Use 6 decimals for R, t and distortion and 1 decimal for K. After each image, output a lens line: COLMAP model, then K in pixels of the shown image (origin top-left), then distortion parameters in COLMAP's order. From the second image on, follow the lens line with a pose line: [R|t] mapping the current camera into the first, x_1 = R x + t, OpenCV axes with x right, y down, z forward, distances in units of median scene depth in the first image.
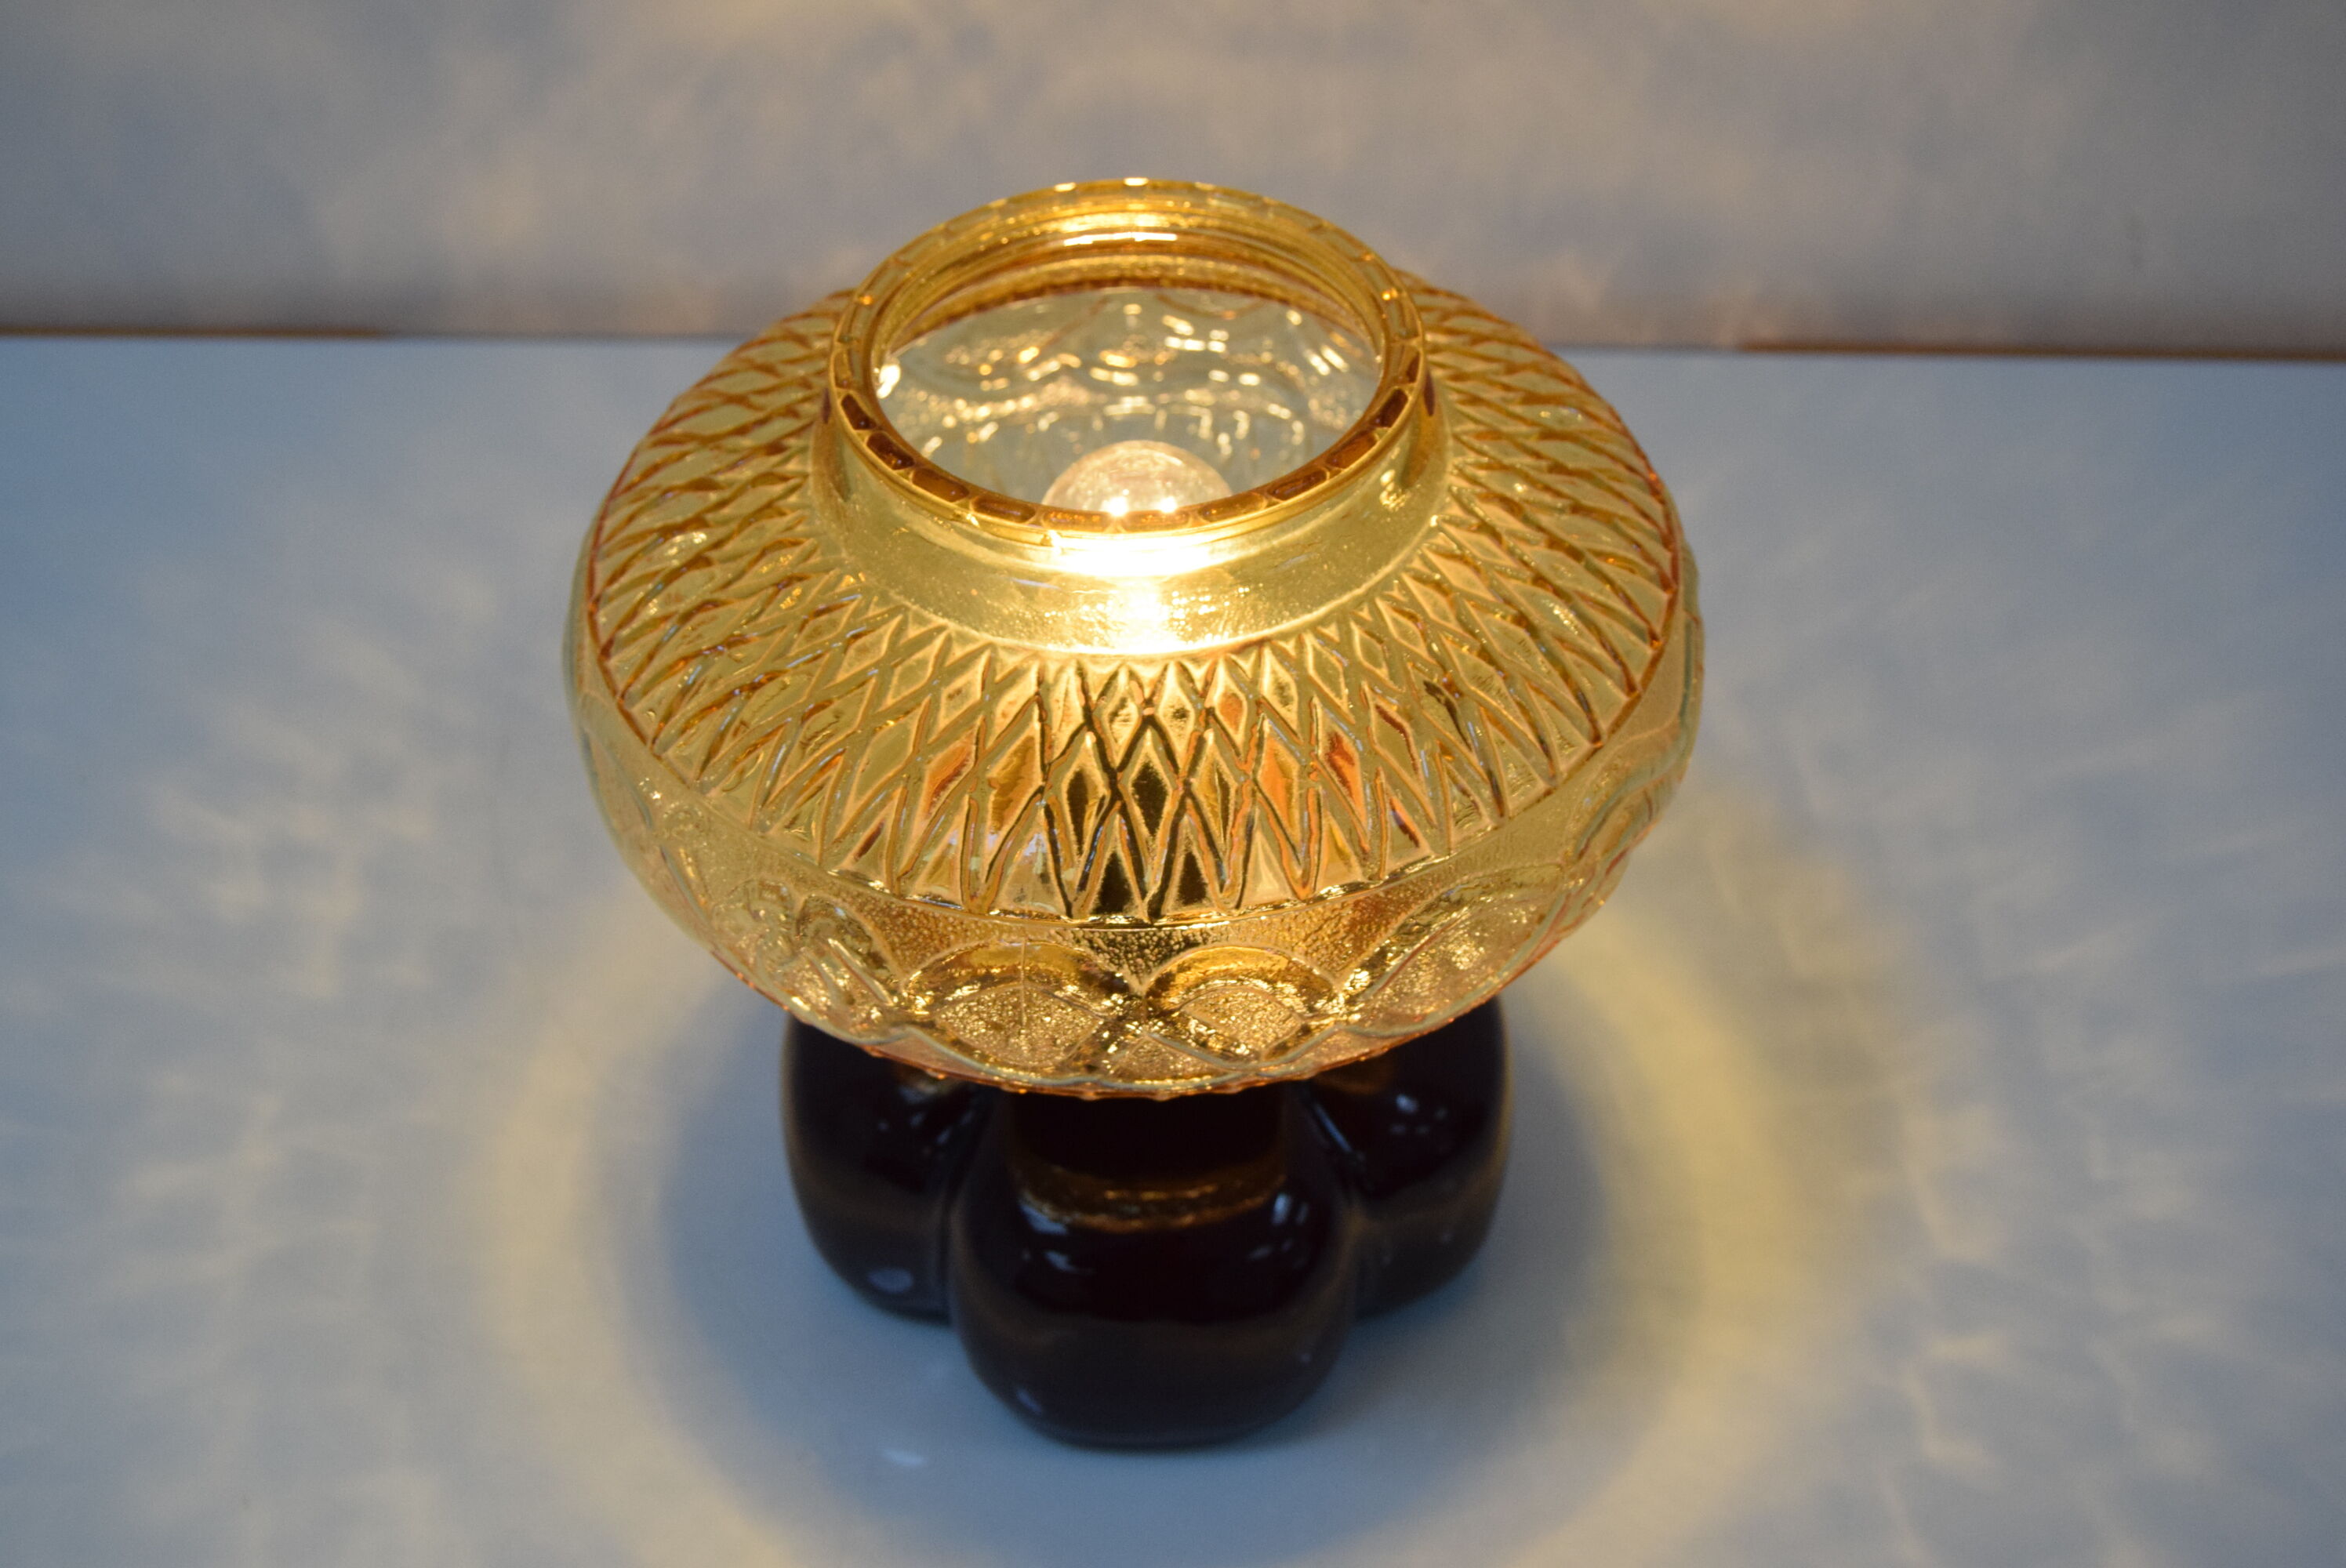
lens RADIAL K [[3414.6, 0, 1172.2], [0, 3414.6, 780.5], [0, 0, 1]] dist [-0.028943, 0.000000]
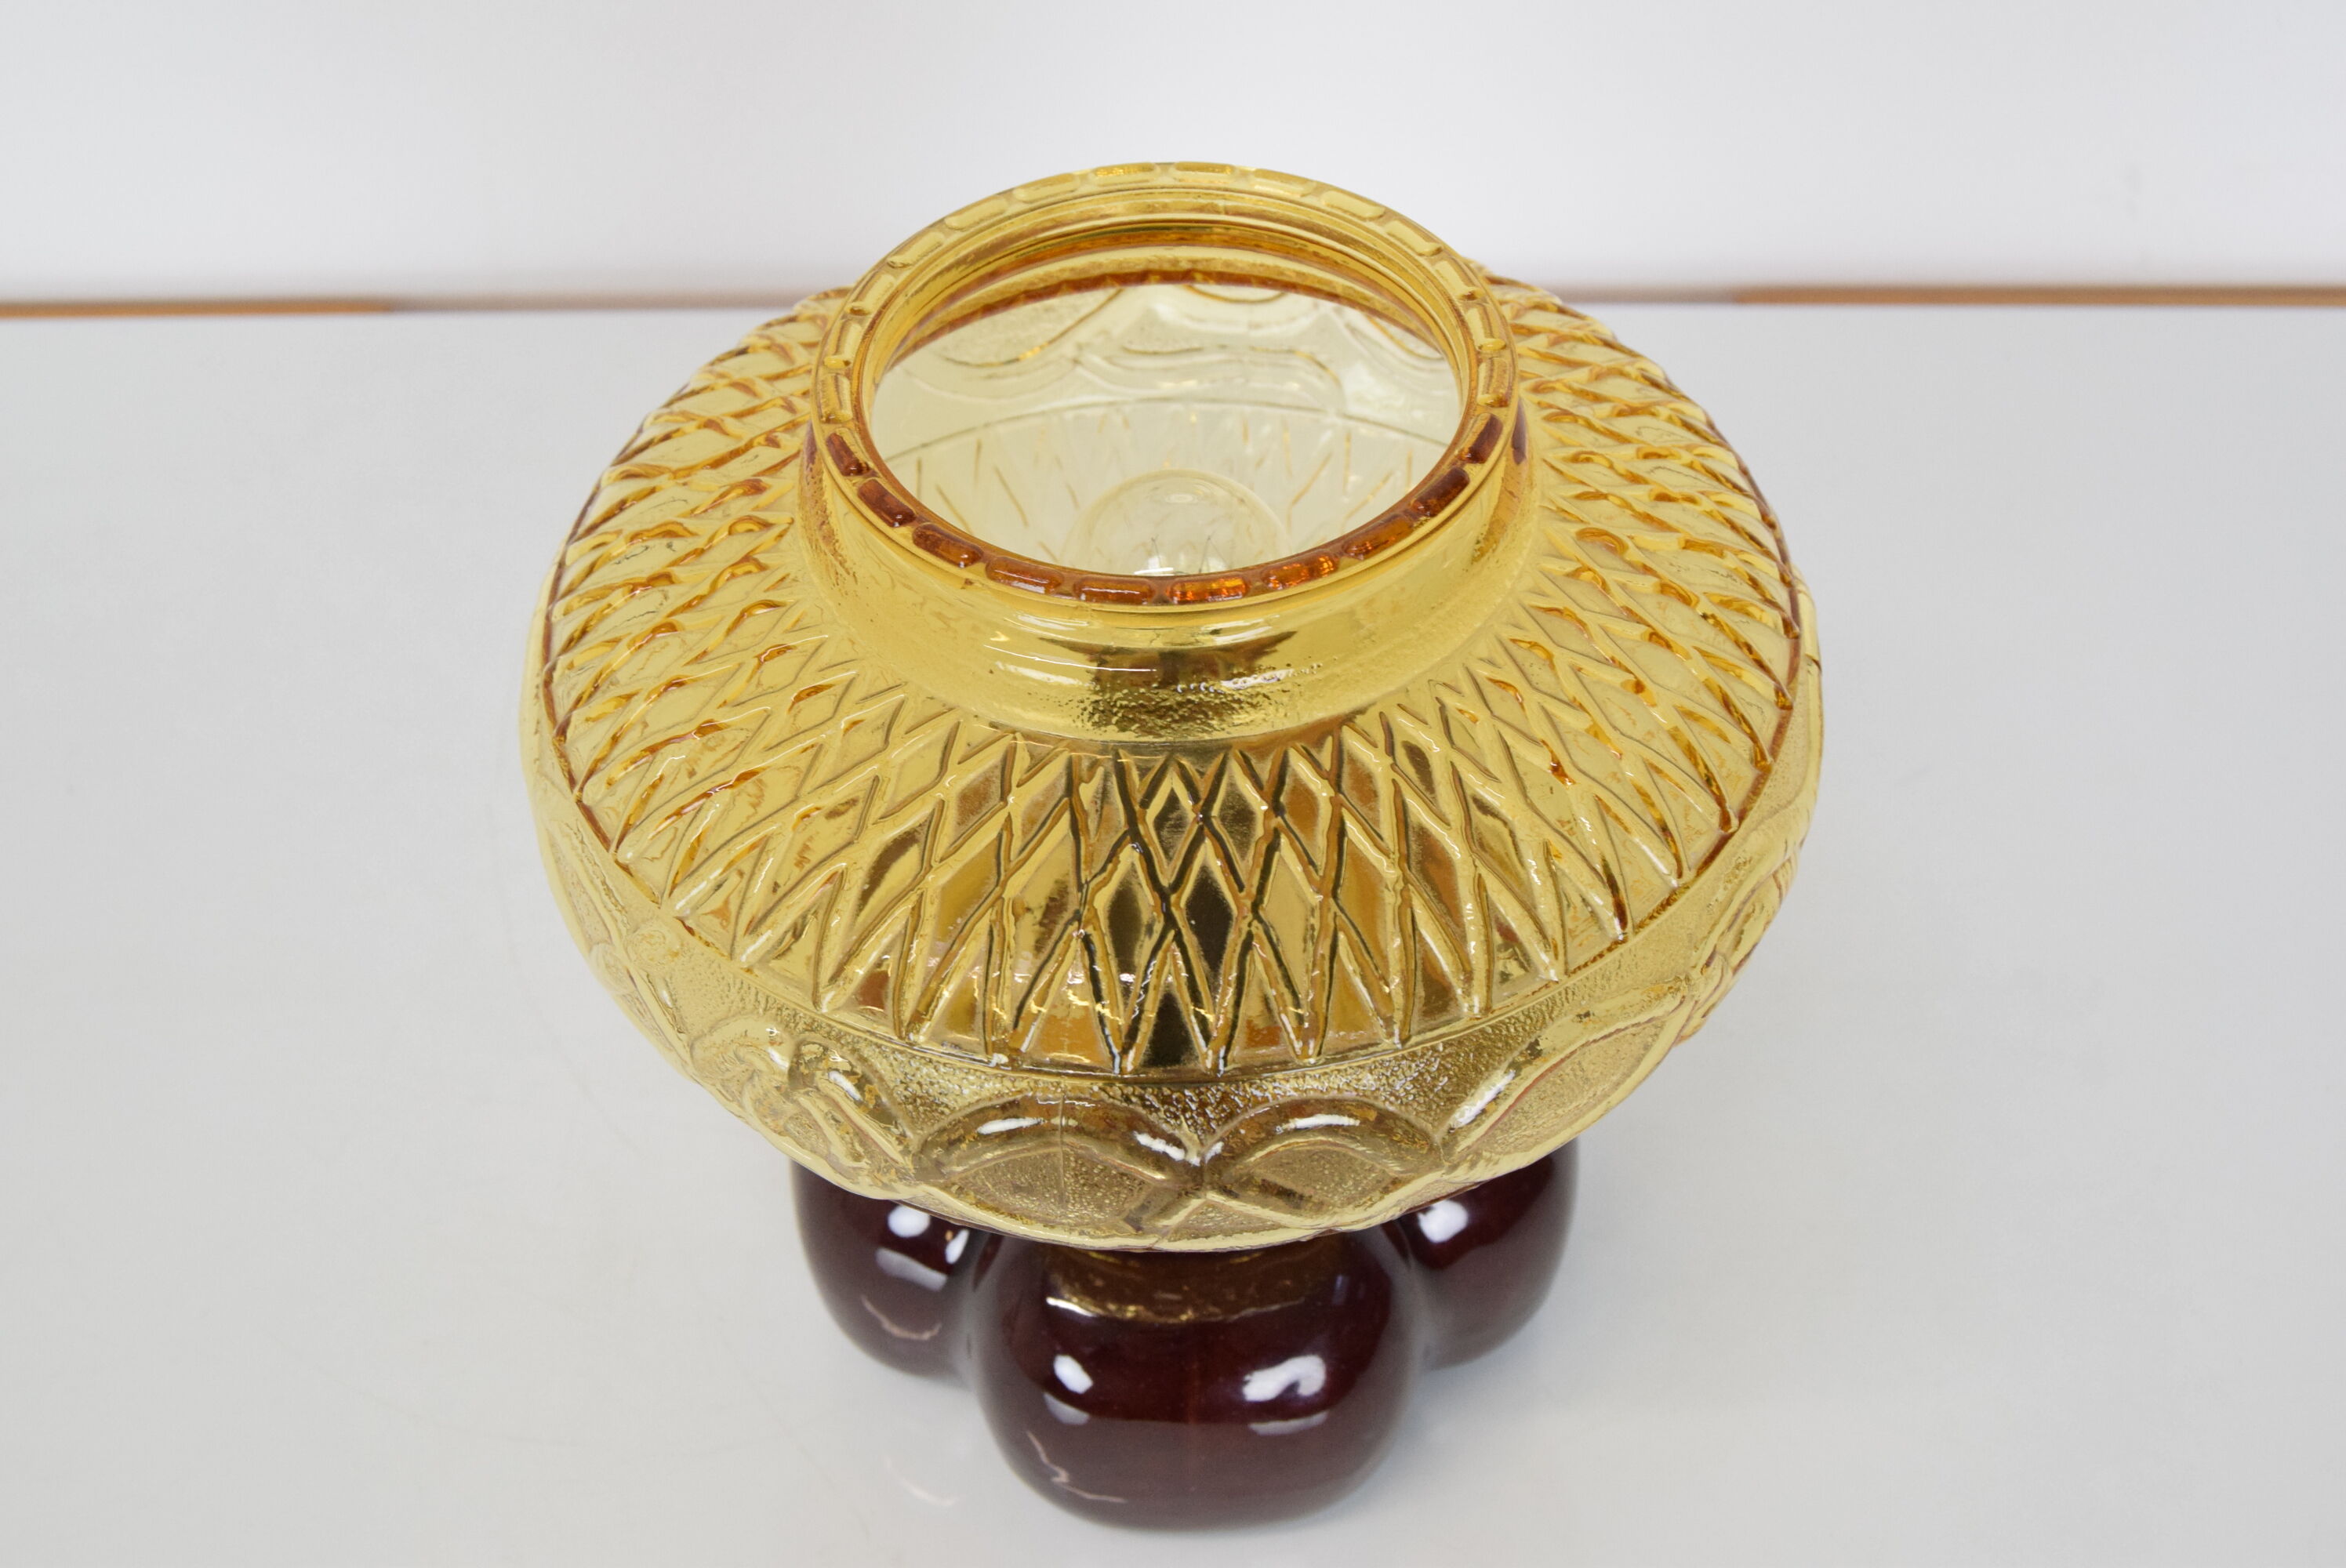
lens RADIAL K [[2734.3, 0, 1186.3], [0, 2734.3, 787.3], [0, 0, 1]] dist [-0.111270, 0.000000]
pose [[0.999671, -0.019976, 0.016096, -0.018970], [0.018823, 0.997449, 0.068854, -0.063249], [-0.017430, -0.068529, 0.997497, 0.292323]]
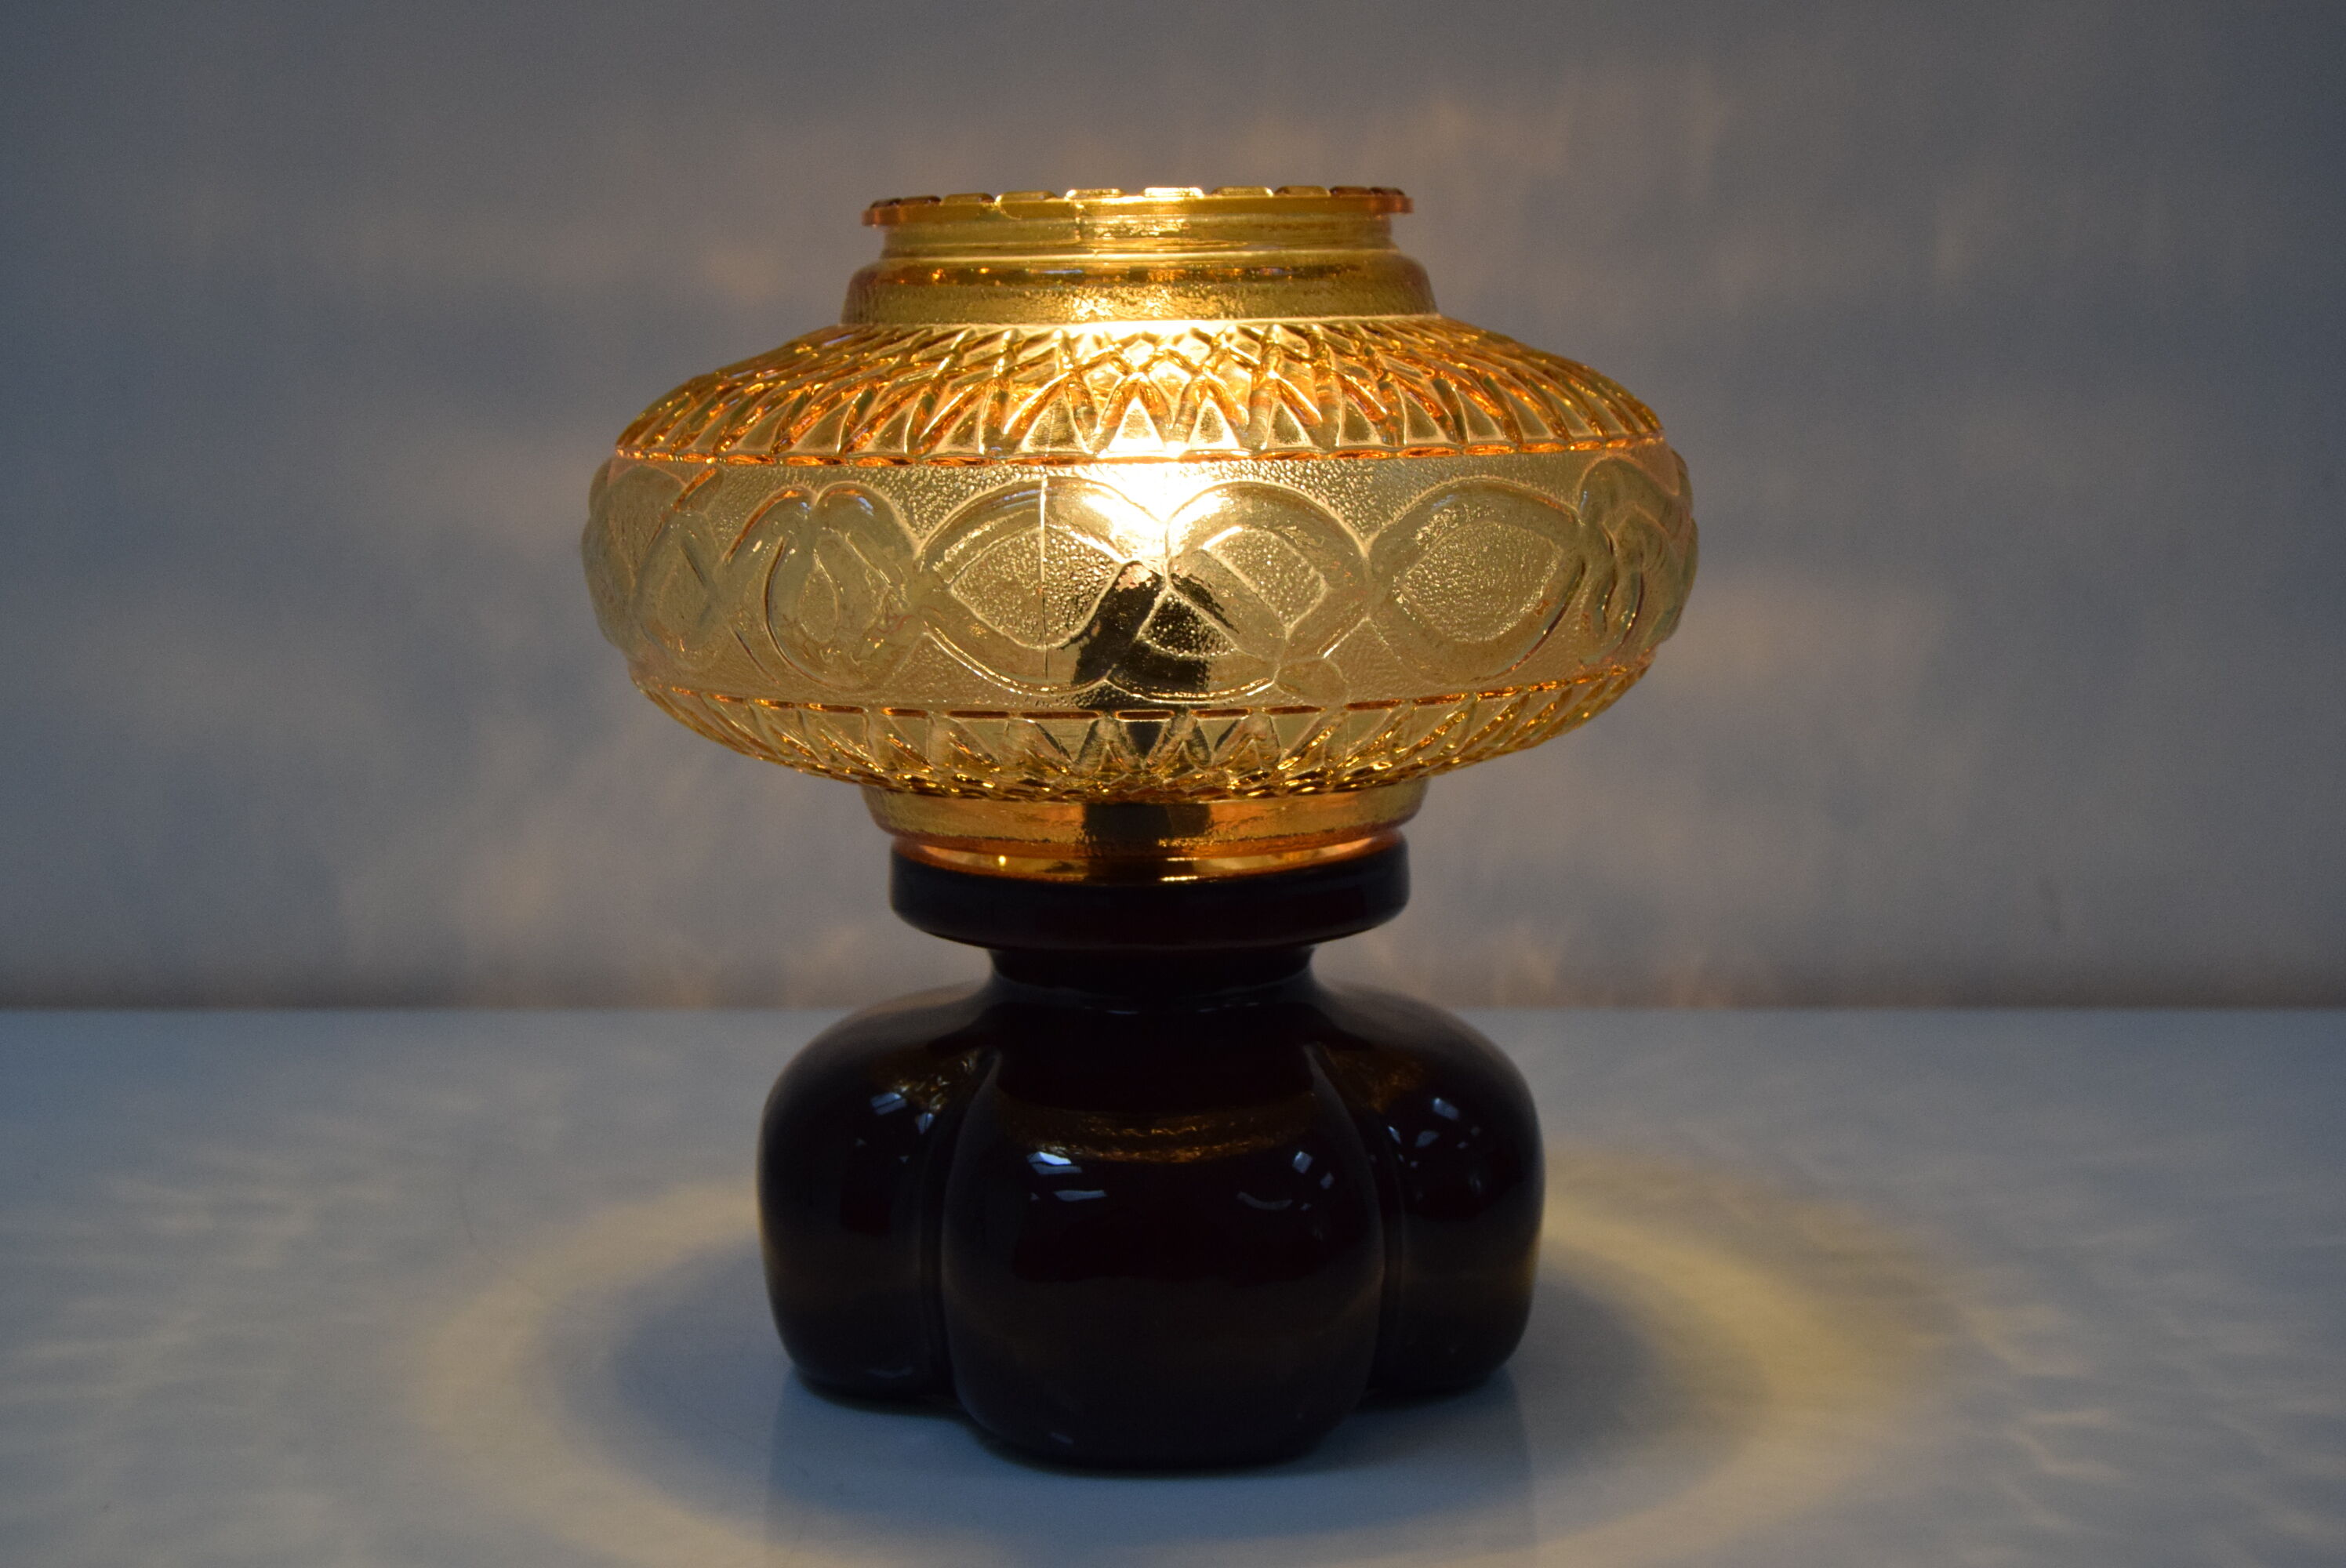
lens RADIAL K [[3153.6, 0, 1176.0], [0, 3153.6, 777.5], [0, 0, 1]] dist [0.006689, 0.000000]
pose [[0.999691, -0.000882, 0.024845, -0.024134], [0.014897, 0.821351, -0.570229, 0.550398], [-0.019903, 0.570423, 0.821110, 0.253249]]
